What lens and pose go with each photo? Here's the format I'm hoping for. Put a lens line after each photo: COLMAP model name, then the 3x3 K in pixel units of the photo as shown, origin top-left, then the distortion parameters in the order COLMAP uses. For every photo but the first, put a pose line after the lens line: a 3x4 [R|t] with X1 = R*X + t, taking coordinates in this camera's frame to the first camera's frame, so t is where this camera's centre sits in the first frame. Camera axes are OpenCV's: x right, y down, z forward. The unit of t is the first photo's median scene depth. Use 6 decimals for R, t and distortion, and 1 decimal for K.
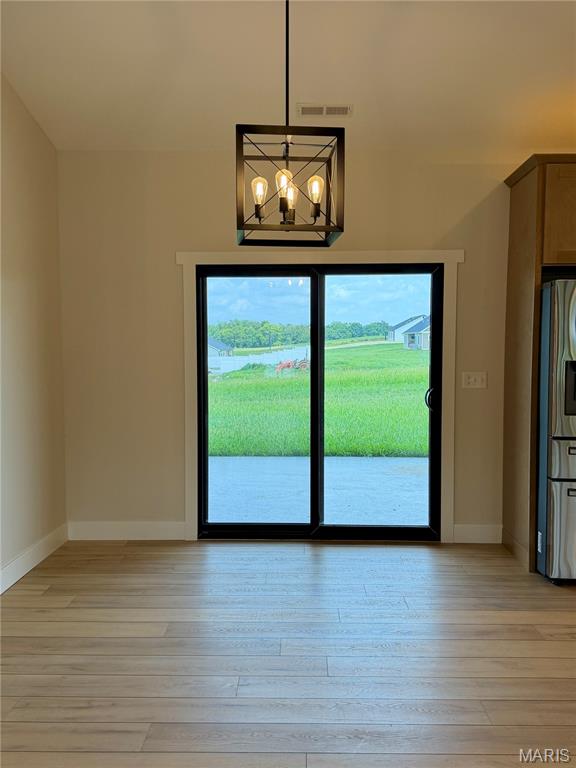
lens RADIAL K [[672.7, 0, 289.6], [0, 672.7, 384.9], [0, 0, 1]] dist [0.089478, -0.008281]
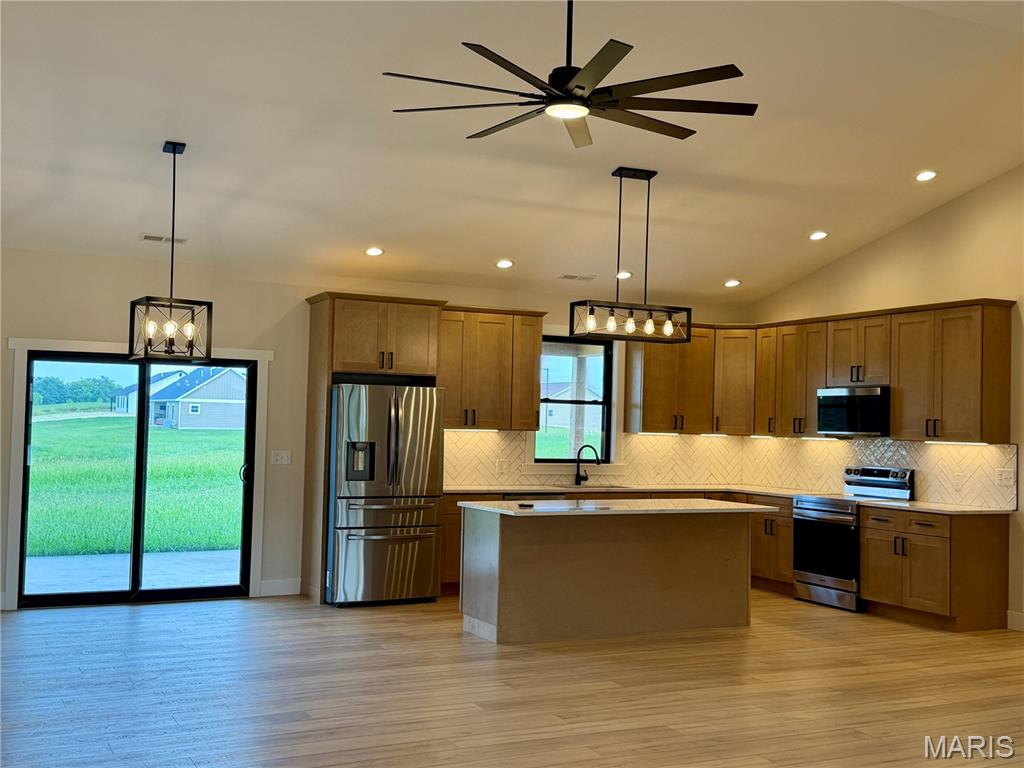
lens RADIAL K [[1124.7, 0, 510.6], [0, 1124.7, 389.4], [0, 0, 1]] dist [0.100025, 0.000000]
pose [[0.886463, 0.035765, 0.461416, -0.299463], [0.004734, 0.996257, -0.086315, 0.047862], [-0.462776, 0.078699, 0.882975, -0.980587]]
